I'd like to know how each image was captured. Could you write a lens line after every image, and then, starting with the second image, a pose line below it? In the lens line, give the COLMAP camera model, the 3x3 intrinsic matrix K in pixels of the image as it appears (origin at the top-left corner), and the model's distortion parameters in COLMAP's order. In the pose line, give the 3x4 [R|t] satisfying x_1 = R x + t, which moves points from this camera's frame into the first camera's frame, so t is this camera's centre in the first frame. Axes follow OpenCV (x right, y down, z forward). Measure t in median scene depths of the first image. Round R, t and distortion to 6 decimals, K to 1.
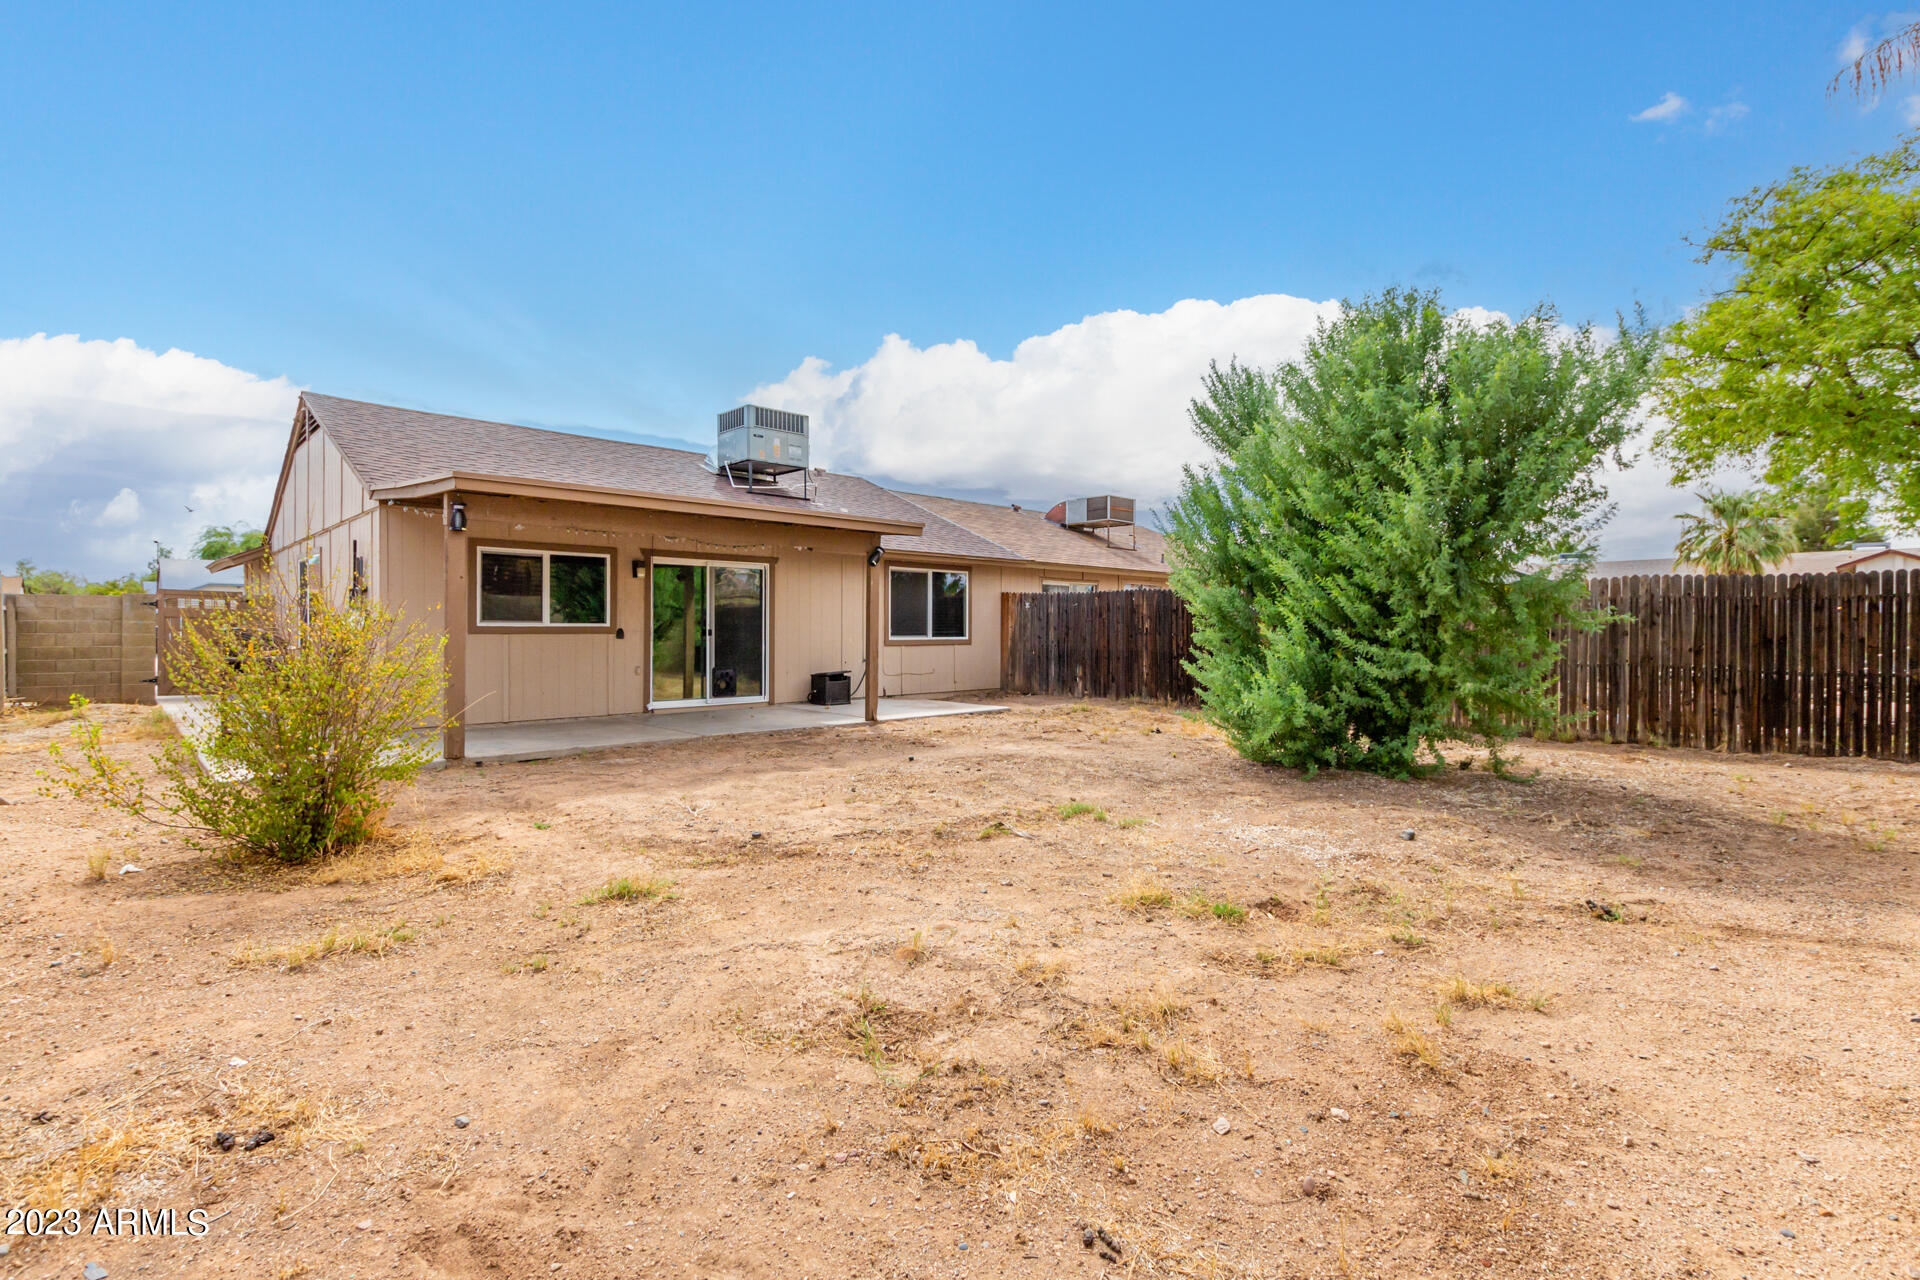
lens RADIAL K [[879.7, 0, 958.7], [0, 879.7, 640.3], [0, 0, 1]] dist [0.007374, -0.002134]
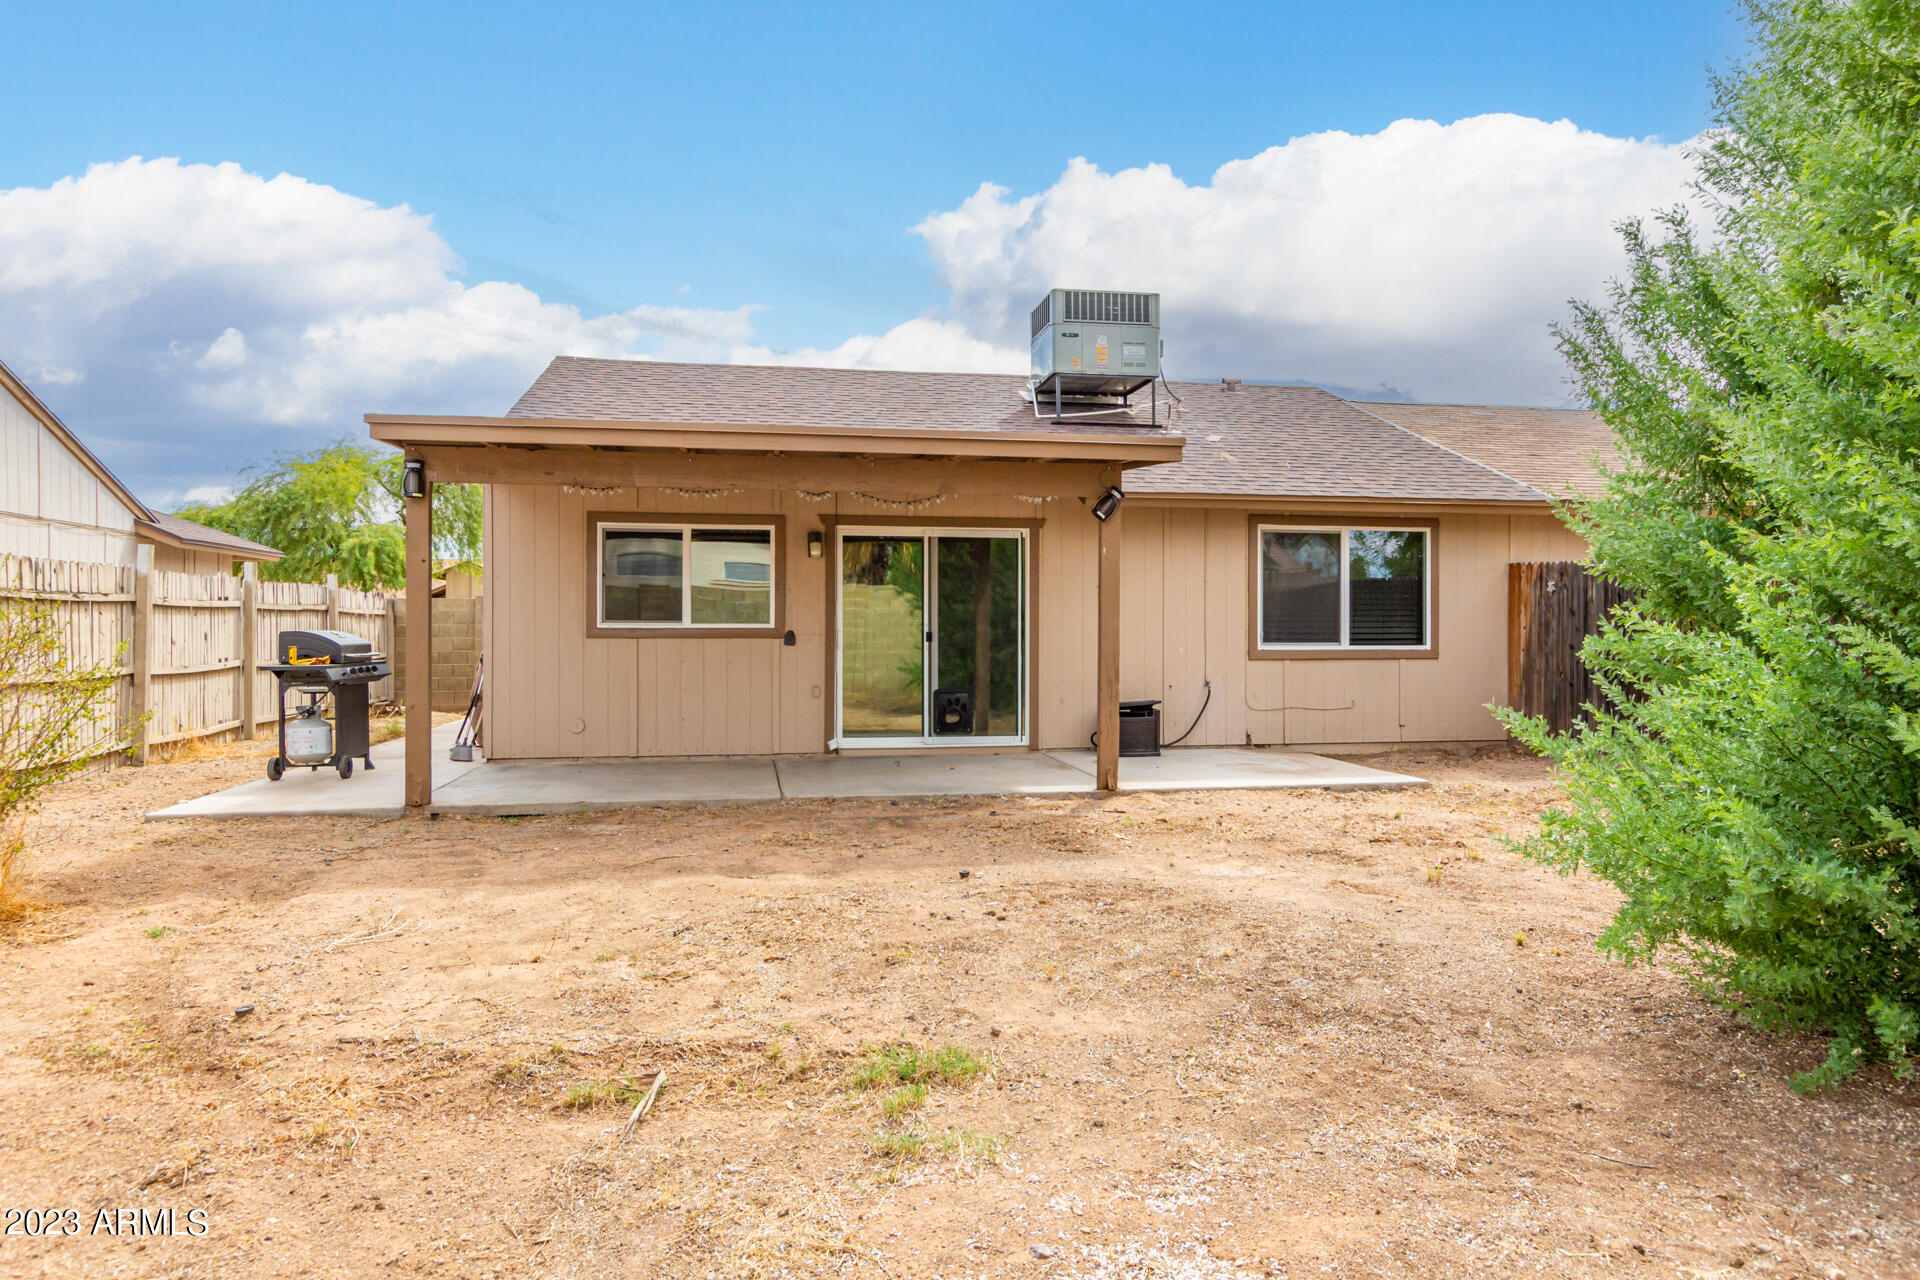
lens RADIAL K [[1179.6, 0, 960.5], [0, 1179.6, 634.9], [0, 0, 1]] dist [0.007129, 0.001275]
pose [[0.831701, -0.000105, -0.555223, 0.215272], [-0.006493, 0.999930, -0.009916, -0.001482], [0.555185, 0.011852, 0.831642, 0.261250]]
